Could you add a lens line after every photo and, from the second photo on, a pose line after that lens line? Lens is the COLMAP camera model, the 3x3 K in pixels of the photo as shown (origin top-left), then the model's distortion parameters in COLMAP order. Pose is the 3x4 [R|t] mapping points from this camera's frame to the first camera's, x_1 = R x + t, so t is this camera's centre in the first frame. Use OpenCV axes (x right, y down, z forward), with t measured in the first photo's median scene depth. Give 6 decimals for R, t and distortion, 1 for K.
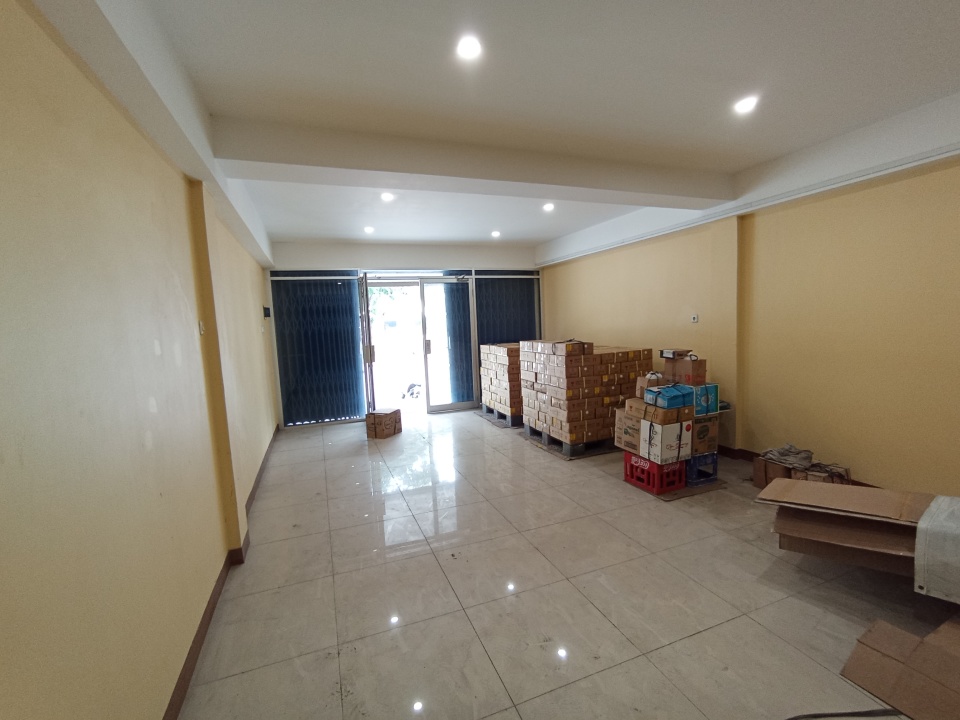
lens RADIAL K [[437.3, 0, 473.6], [0, 437.3, 362.3], [0, 0, 1]] dist [-0.027086, 0.014053]
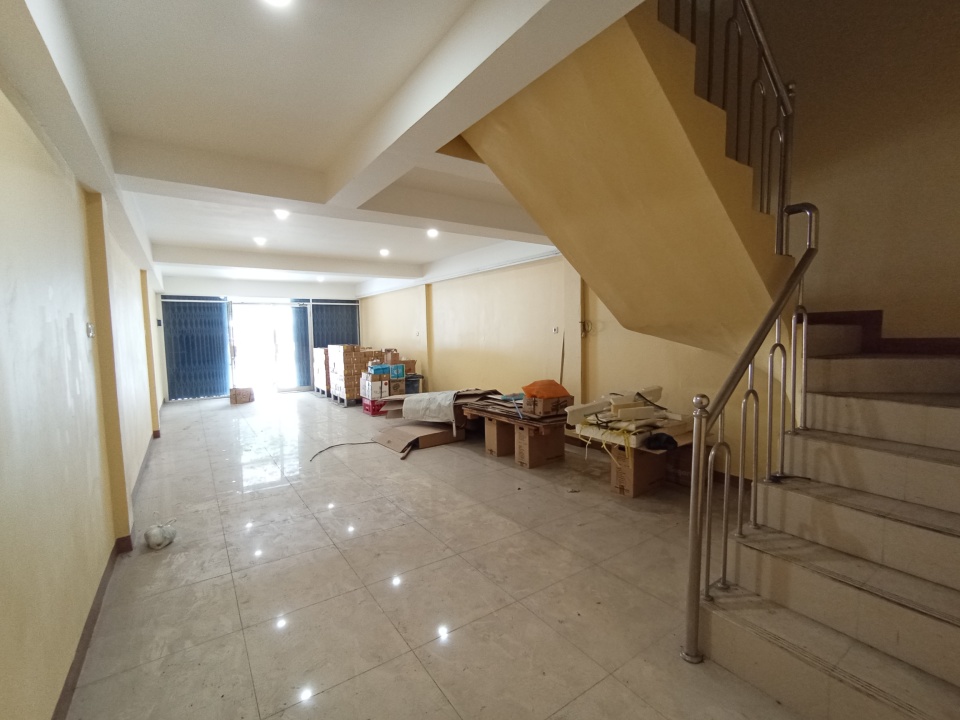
lens RADIAL K [[437.3, 0, 484.4], [0, 437.3, 365.3], [0, 0, 1]] dist [-0.027086, 0.014053]
pose [[0.970021, 0.009772, 0.242826, 0.245855], [-0.003801, 0.999679, -0.025045, 0.062117], [-0.242993, 0.023371, 0.969746, -0.688145]]
